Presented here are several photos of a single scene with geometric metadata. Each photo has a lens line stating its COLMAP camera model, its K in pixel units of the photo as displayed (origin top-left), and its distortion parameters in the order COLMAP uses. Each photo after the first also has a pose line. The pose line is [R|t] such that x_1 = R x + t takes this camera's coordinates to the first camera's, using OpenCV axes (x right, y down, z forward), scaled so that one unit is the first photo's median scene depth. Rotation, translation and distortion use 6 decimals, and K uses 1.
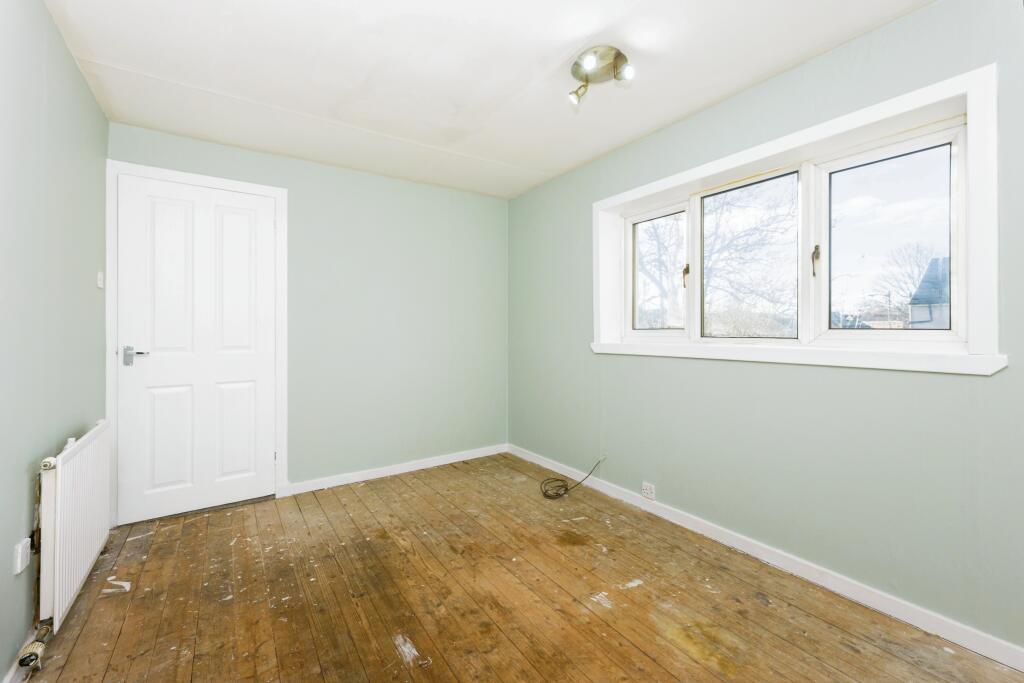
lens RADIAL K [[422.8, 0, 512.7], [0, 422.8, 325.0], [0, 0, 1]] dist [0.004135, 0.000415]
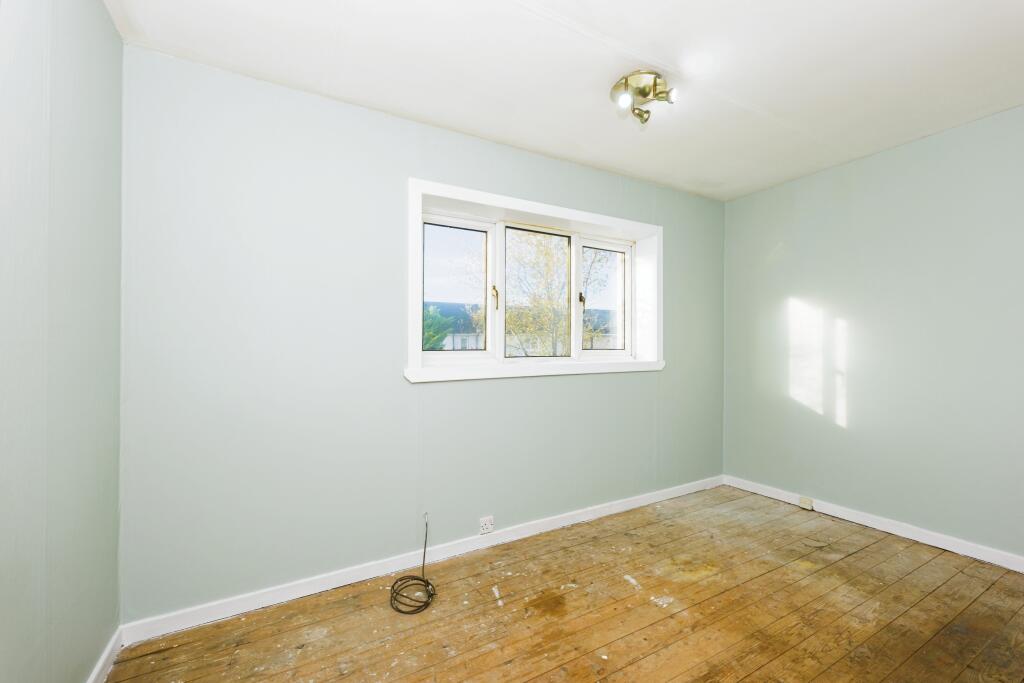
lens RADIAL K [[422.8, 0, 514.9], [0, 422.8, 349.6], [0, 0, 1]] dist [0.004135, 0.000415]
pose [[0.073534, 0.001424, 0.997292, -0.728314], [-0.005380, 0.999985, -0.001032, 0.011372], [-0.997278, -0.005290, 0.073540, 1.065167]]
